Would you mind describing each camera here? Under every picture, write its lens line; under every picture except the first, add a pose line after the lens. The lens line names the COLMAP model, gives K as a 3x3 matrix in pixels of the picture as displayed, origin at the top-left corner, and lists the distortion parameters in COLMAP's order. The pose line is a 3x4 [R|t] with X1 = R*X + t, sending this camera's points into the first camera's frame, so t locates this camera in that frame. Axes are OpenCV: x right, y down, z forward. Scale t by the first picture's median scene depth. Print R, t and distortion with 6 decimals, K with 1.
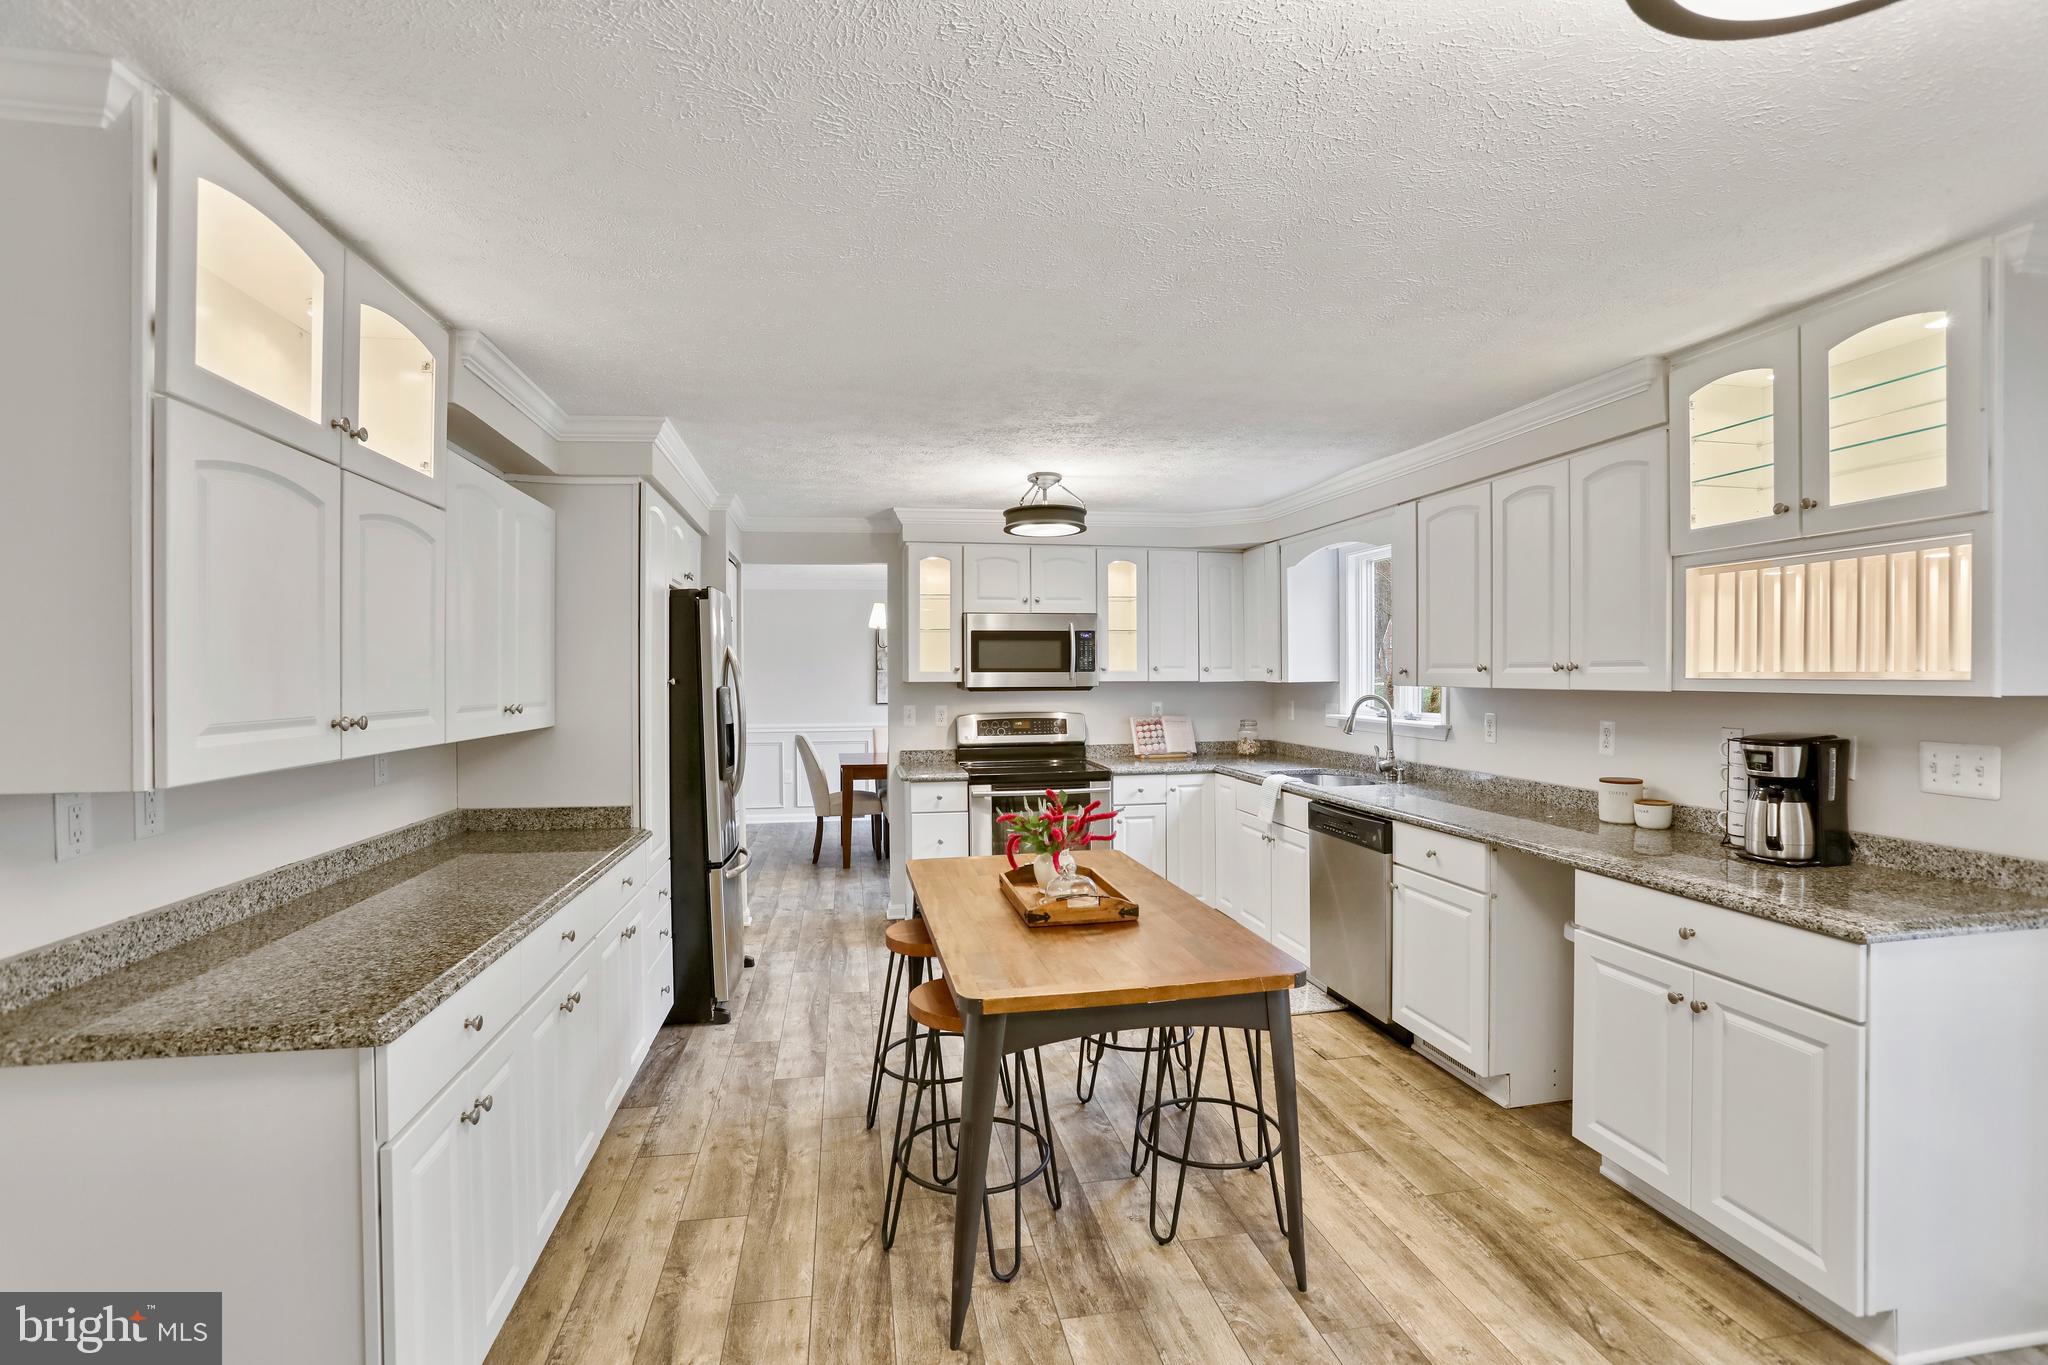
lens RADIAL K [[931.7, 0, 1010.7], [0, 931.7, 680.4], [0, 0, 1]] dist [-0.075180, 0.029389]
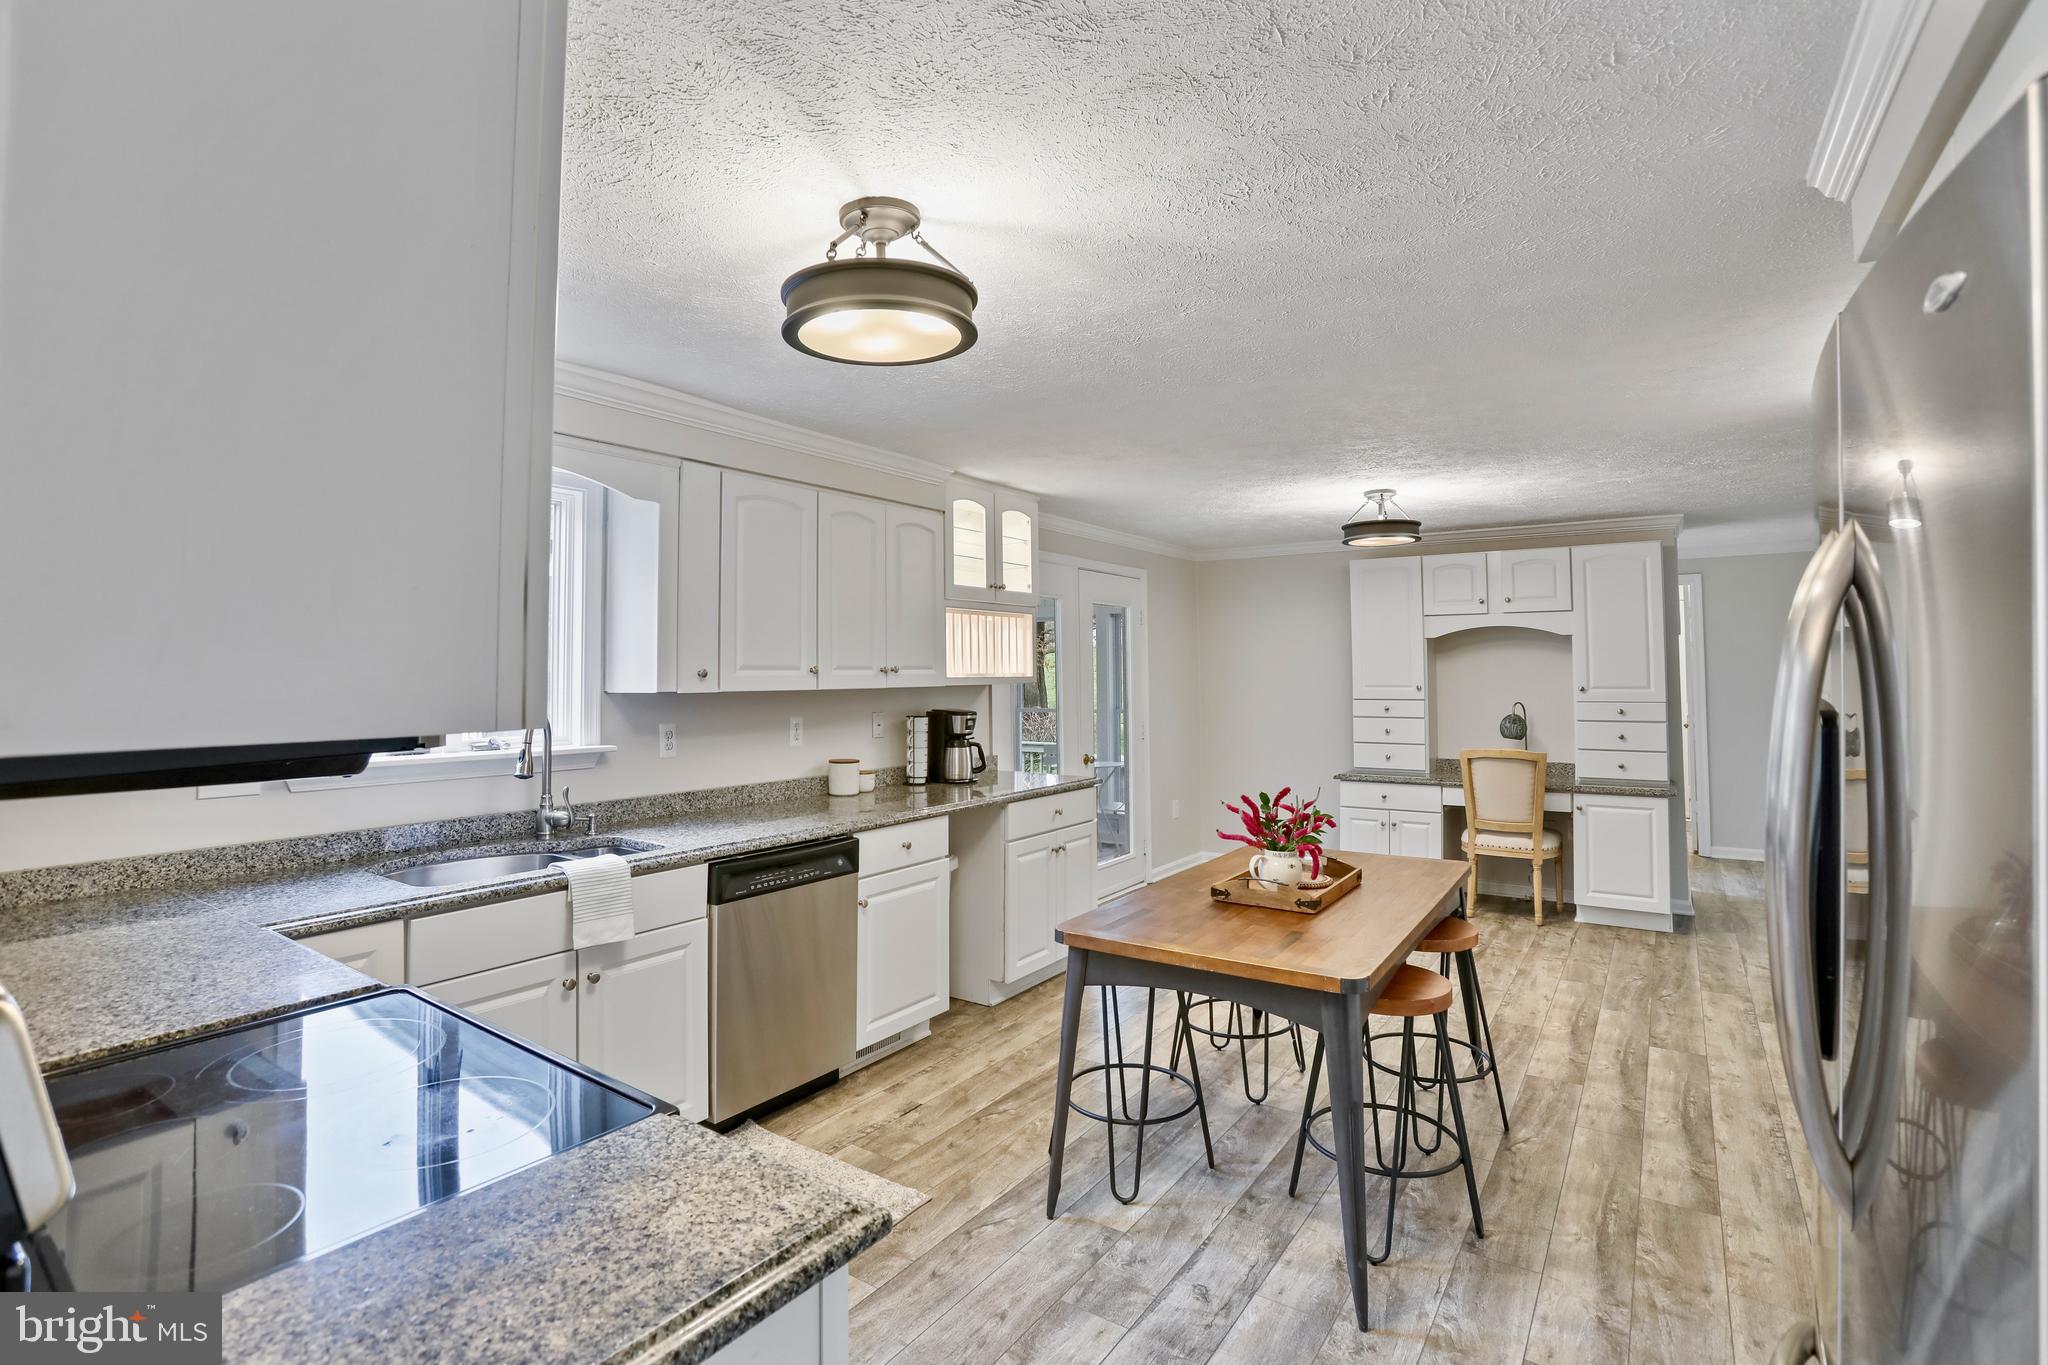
lens RADIAL K [[963.8, 0, 1018.0], [0, 963.8, 625.9], [0, 0, 1]] dist [-0.057274, 0.022701]
pose [[-0.713484, 0.044506, 0.699256, -0.425854], [0.015967, 0.998754, -0.047276, -0.009265], [-0.700489, -0.022566, -0.713306, 1.732258]]
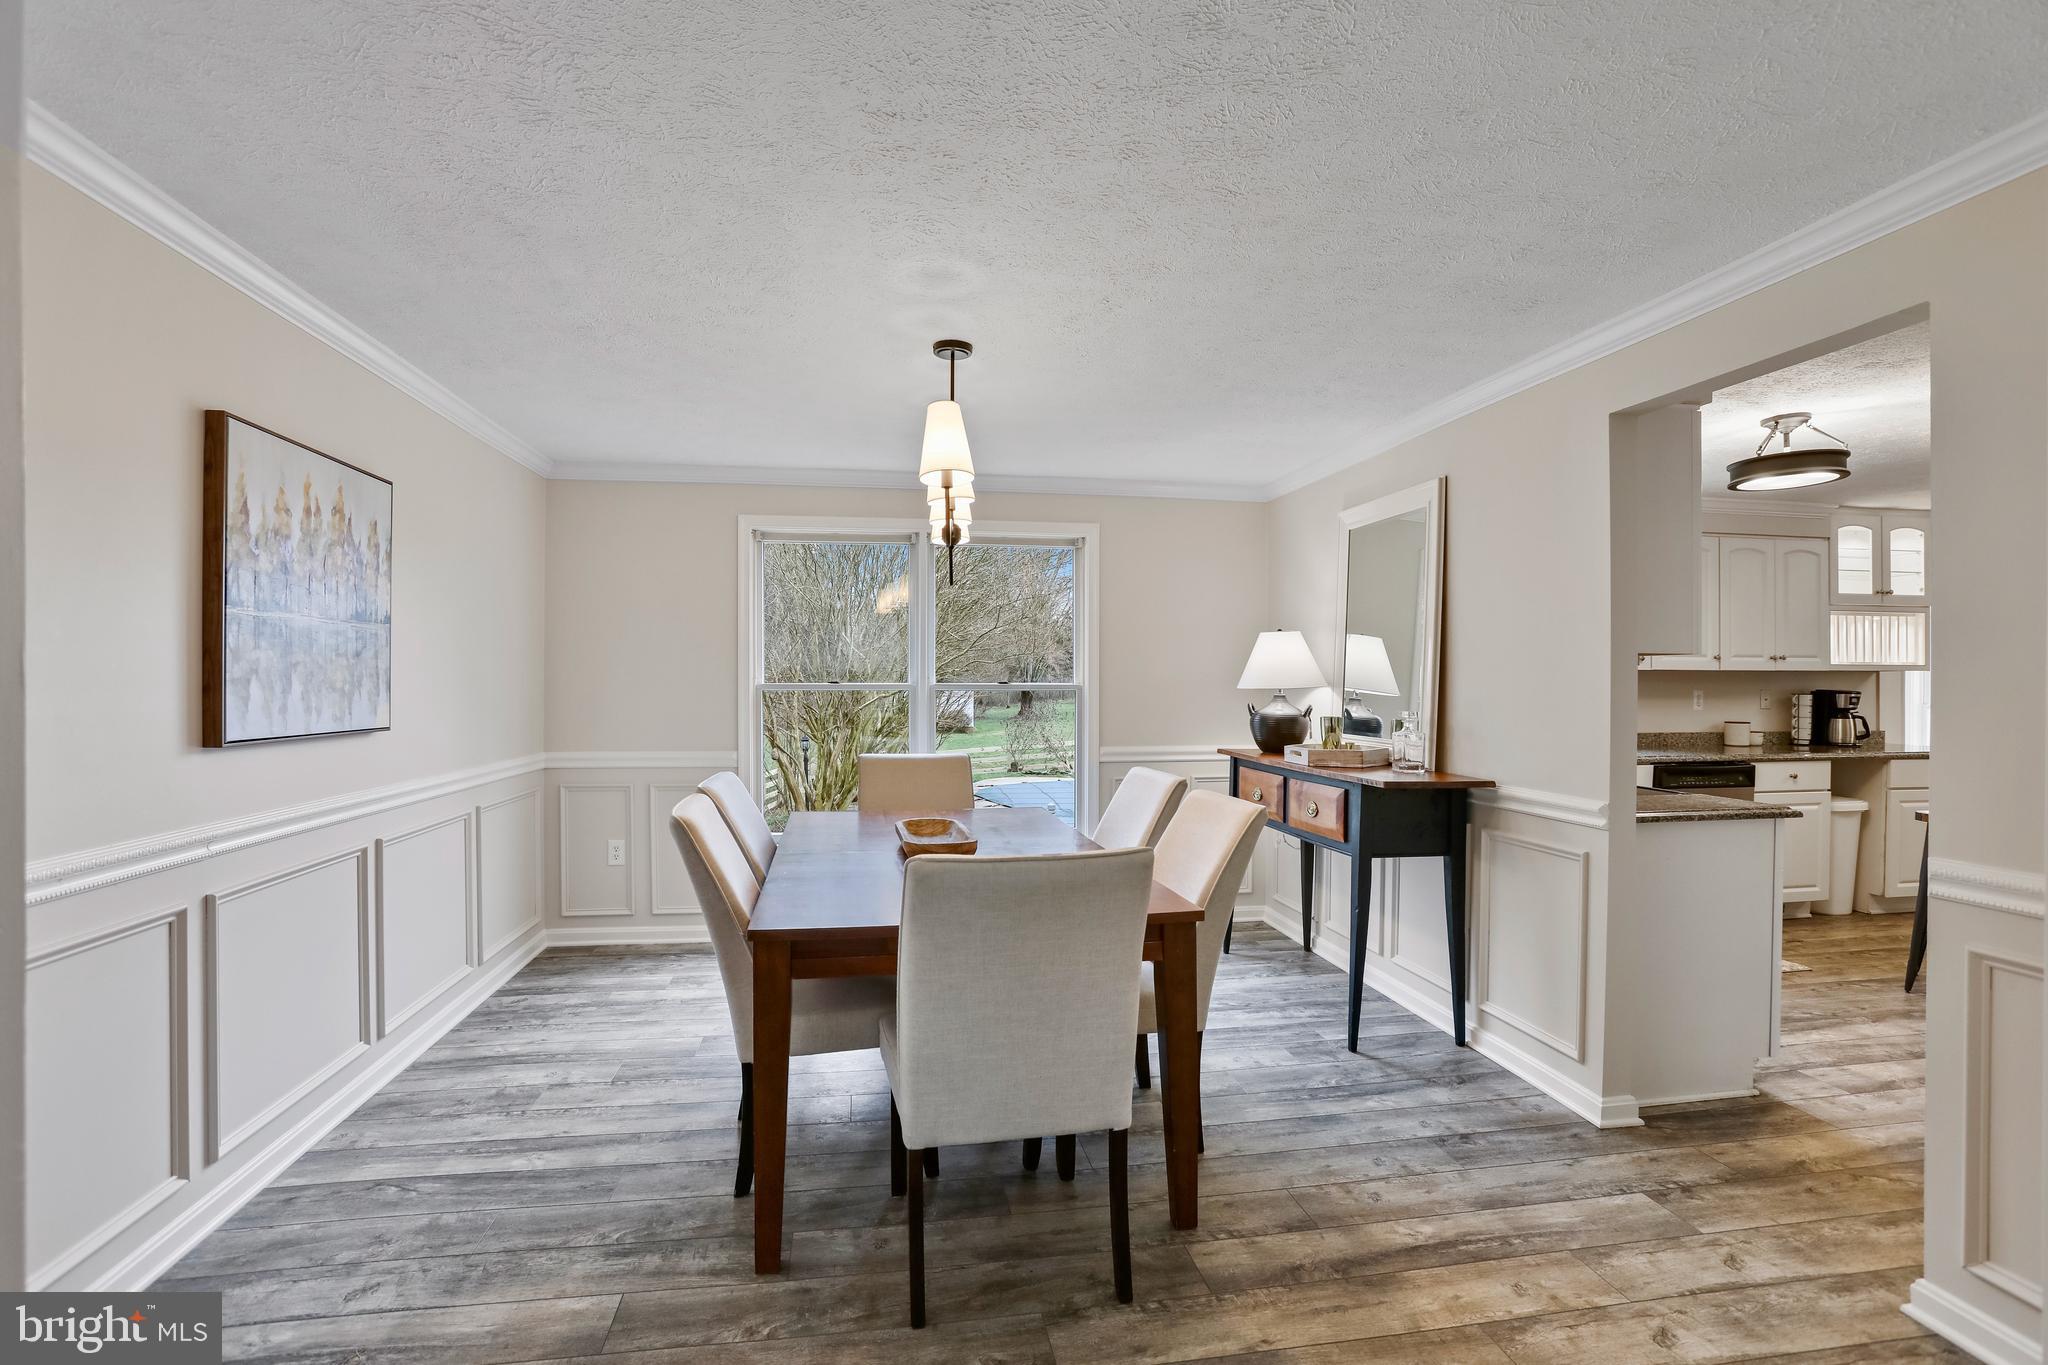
lens RADIAL K [[931.7, 0, 1010.7], [0, 931.7, 680.4], [0, 0, 1]] dist [-0.075180, 0.029389]
pose [[0.024905, 0.003636, 0.999683, -1.096376], [0.002857, 0.999989, -0.003708, 0.029506], [-0.999686, 0.002948, 0.024895, 2.315008]]
